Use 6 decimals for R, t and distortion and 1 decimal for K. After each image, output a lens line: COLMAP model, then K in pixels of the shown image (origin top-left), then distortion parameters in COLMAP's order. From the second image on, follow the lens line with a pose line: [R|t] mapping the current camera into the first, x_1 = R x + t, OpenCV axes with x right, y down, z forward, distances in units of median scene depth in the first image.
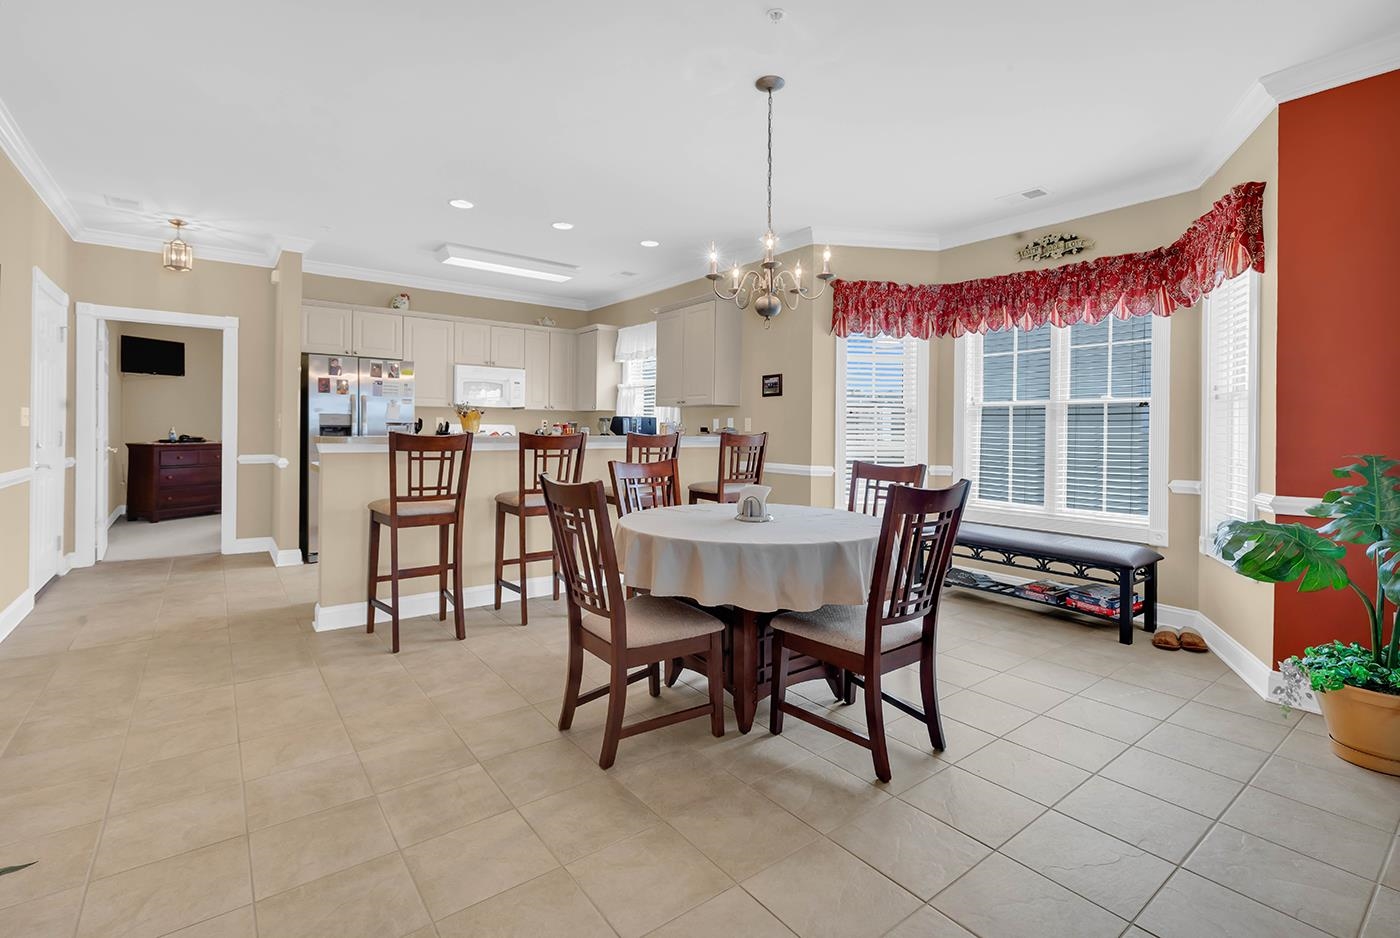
lens RADIAL K [[638.4, 0, 698.5], [0, 638.4, 432.5], [0, 0, 1]] dist [0.001835, 0.000125]
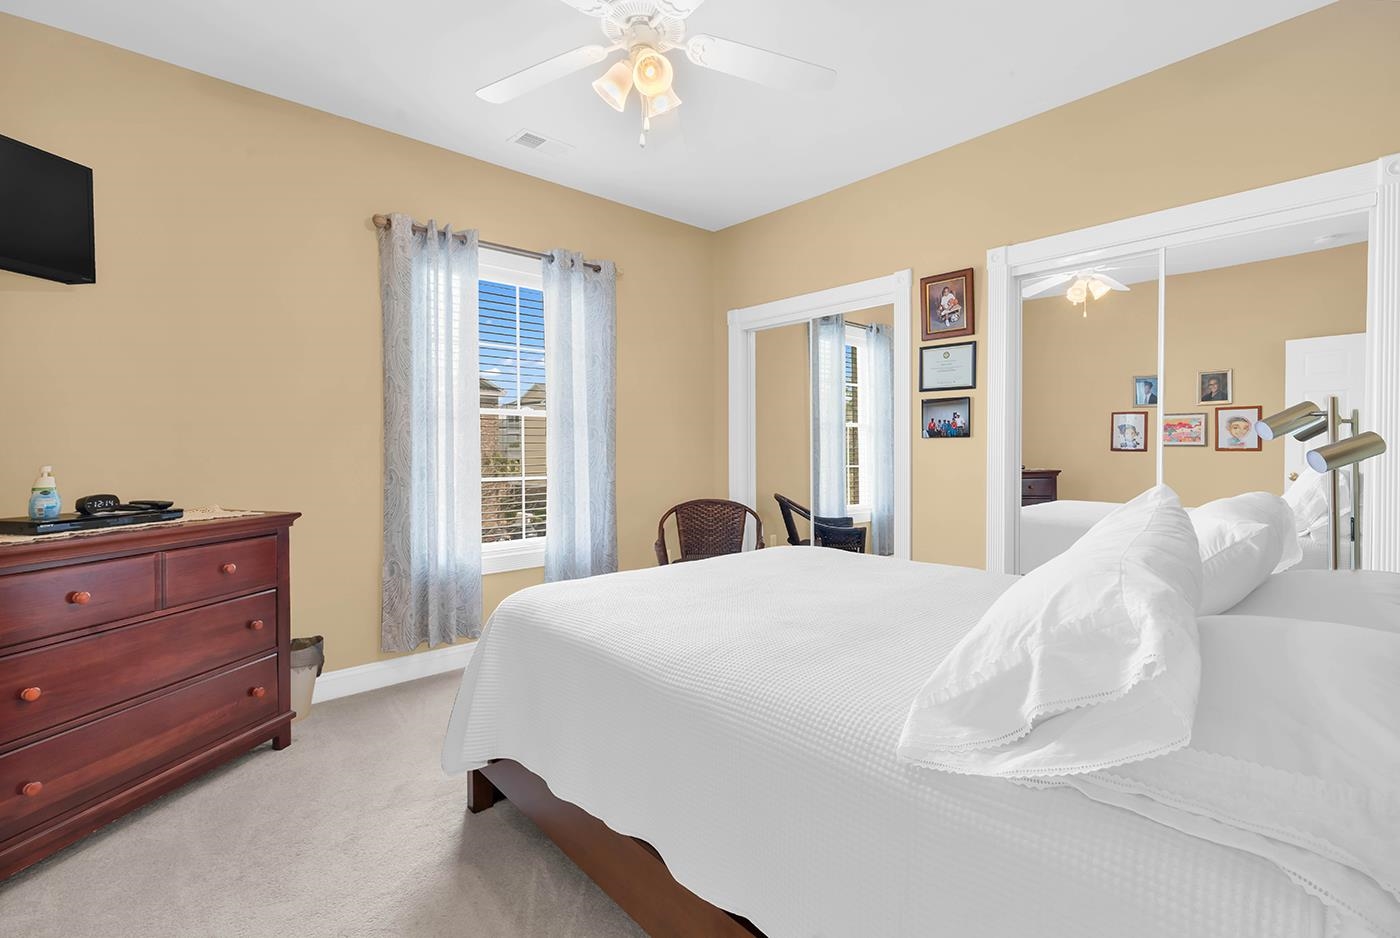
lens RADIAL K [[647.7, 0, 714.7], [0, 647.7, 450.2], [0, 0, 1]] dist [0.002389, 0.000380]
pose [[0.995795, -0.011321, 0.090909, -0.869845], [0.011234, 0.999936, 0.001467, -0.017720], [-0.090920, -0.000440, 0.995858, 1.074092]]
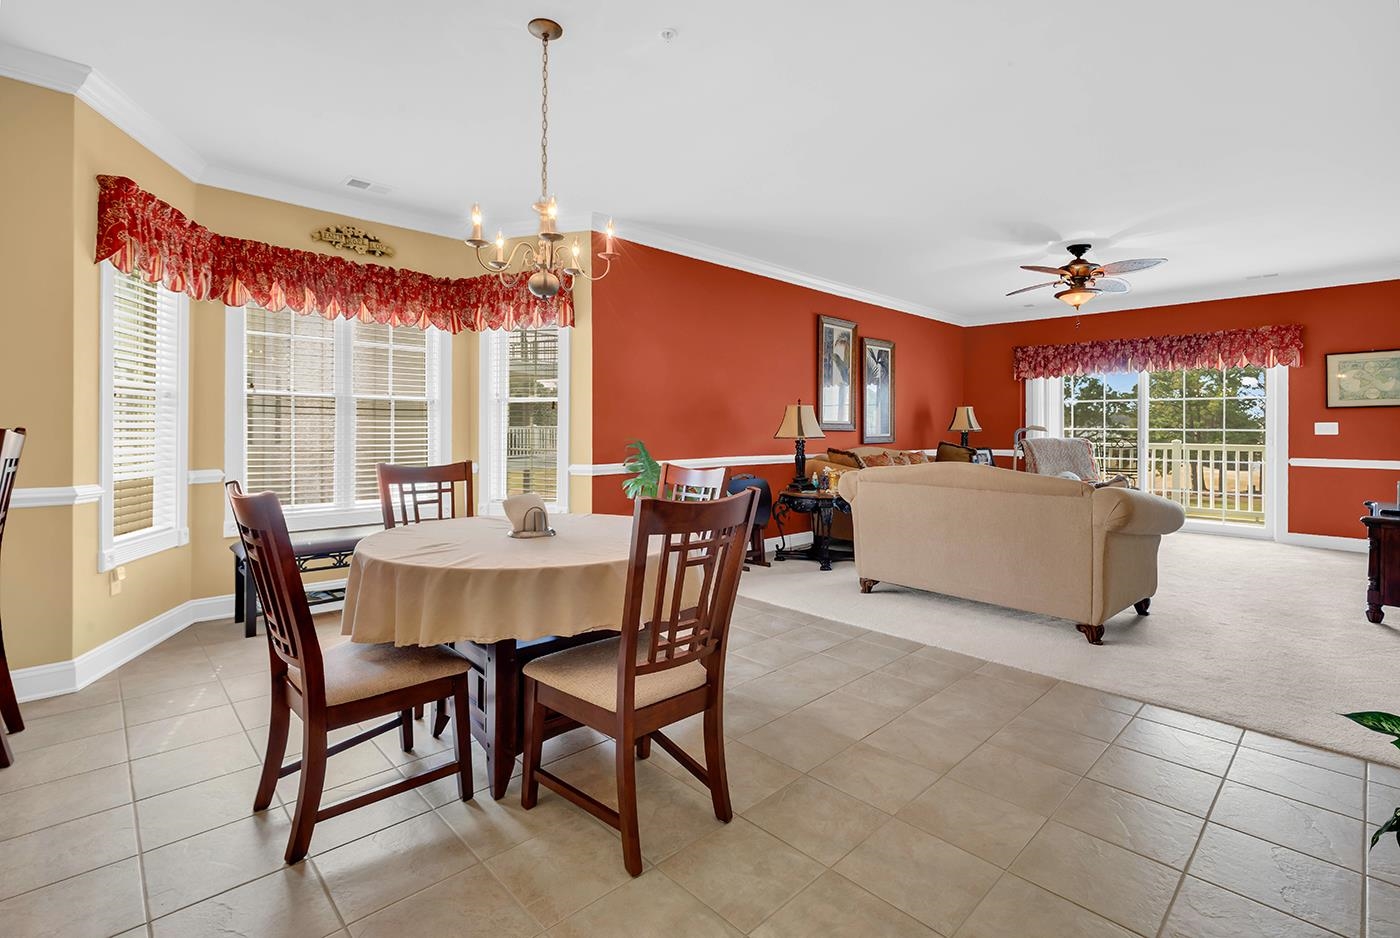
lens RADIAL K [[643.7, 0, 702.9], [0, 643.7, 427.8], [0, 0, 1]] dist [0.000245, 0.000123]
pose [[-0.115177, -0.006125, 0.993326, -0.428015], [-0.003079, 0.999978, 0.005809, -0.004542], [-0.993340, -0.002390, -0.115193, 0.483185]]
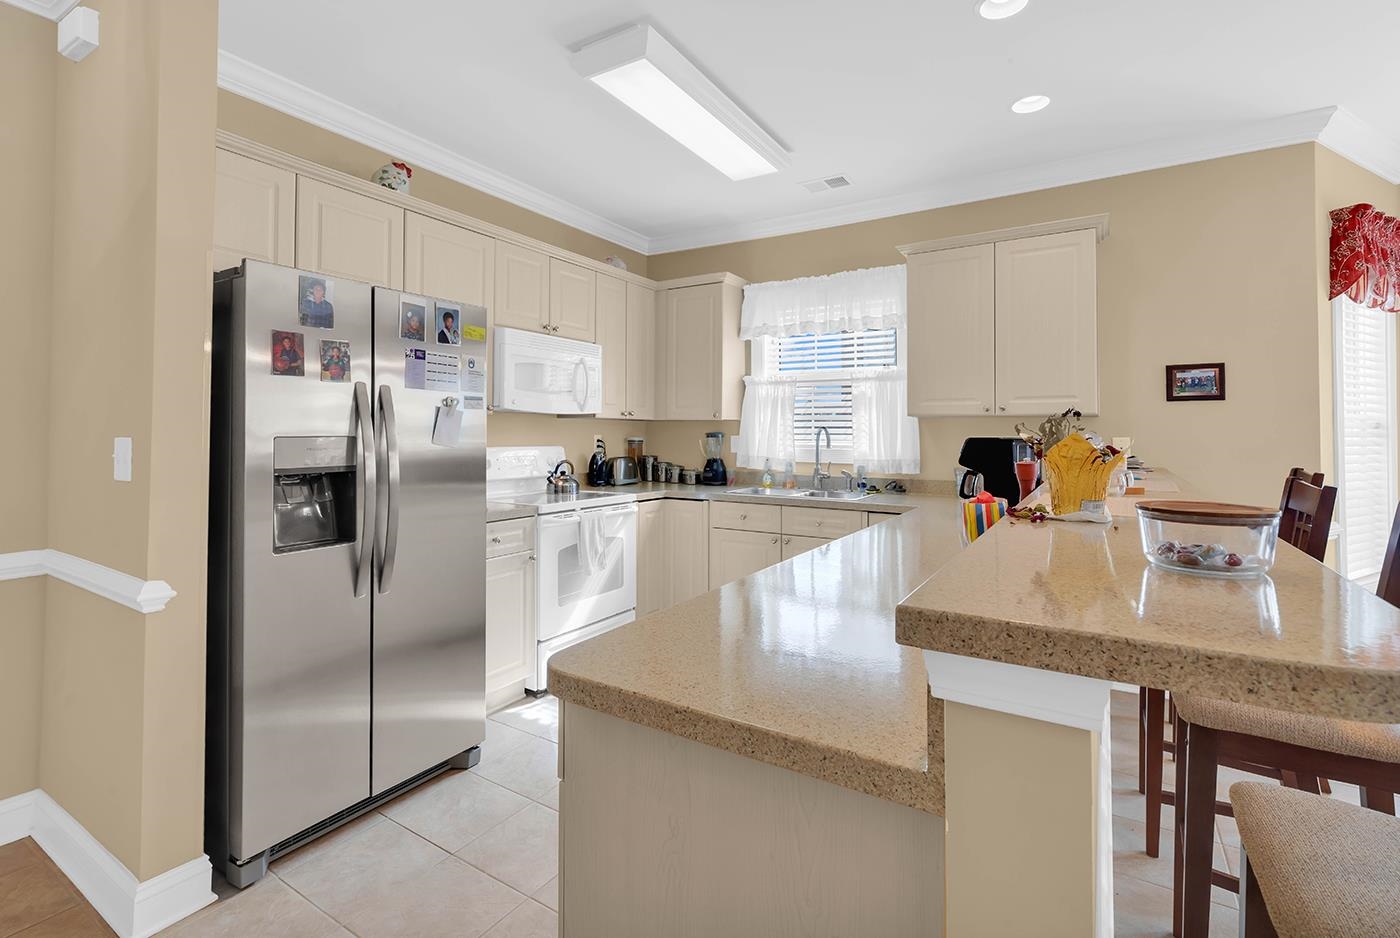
lens RADIAL K [[641.8, 0, 703.1], [0, 641.8, 424.1], [0, 0, 1]] dist [0.001295, -0.000247]
pose [[0.935110, -0.000463, 0.354359, -0.517439], [0.006169, 0.999869, -0.014973, -0.030044], [-0.354305, 0.016187, 0.934990, 0.618561]]
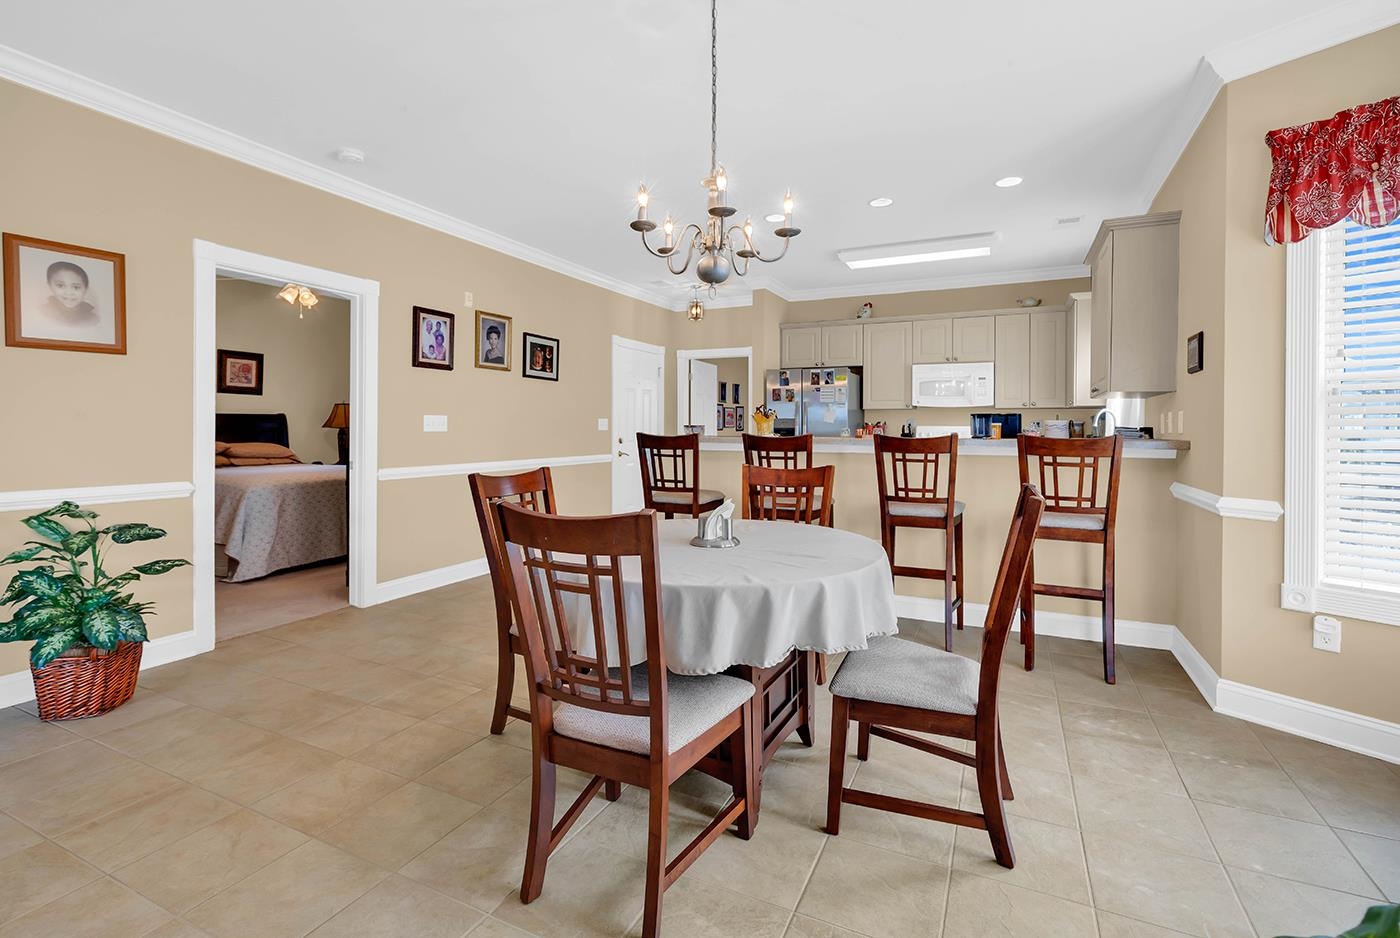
lens RADIAL K [[635.9, 0, 707.1], [0, 635.9, 434.2], [0, 0, 1]] dist [0.000070, -0.000634]
pose [[0.458583, 0.000848, -0.888651, 0.429586], [-0.003191, 0.999995, -0.000693, 0.001484], [0.888646, 0.003154, 0.458583, 0.348674]]
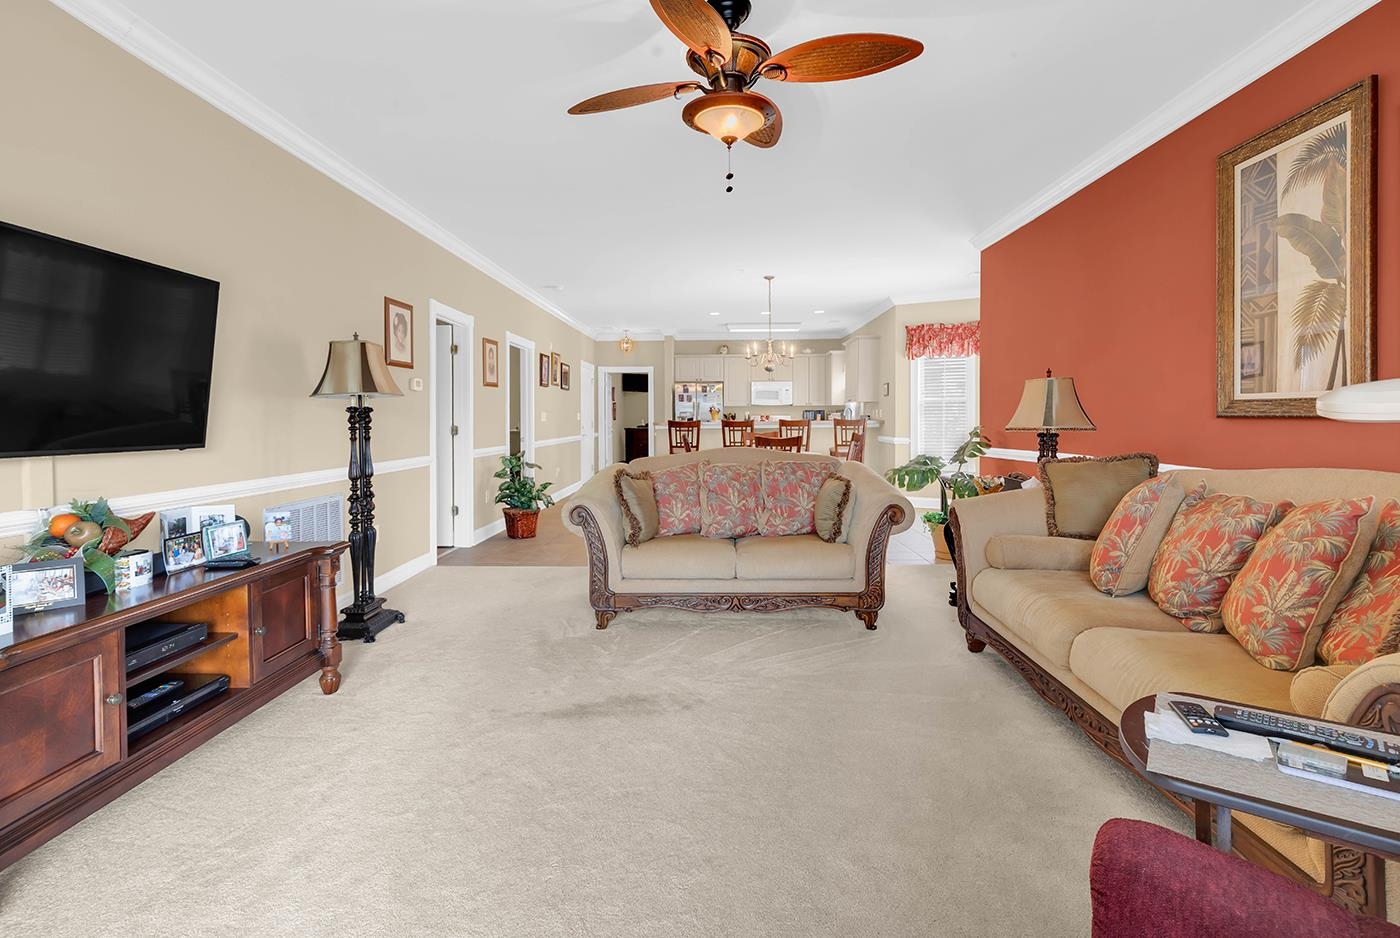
lens RADIAL K [[653.9, 0, 703.2], [0, 653.9, 419.6], [0, 0, 1]] dist [0.001205, 0.000445]
pose [[0.781015, -0.012545, -0.624386, 0.807683], [0.012135, 0.999914, -0.004910, 0.006918], [0.624394, -0.003742, 0.781101, -0.618329]]
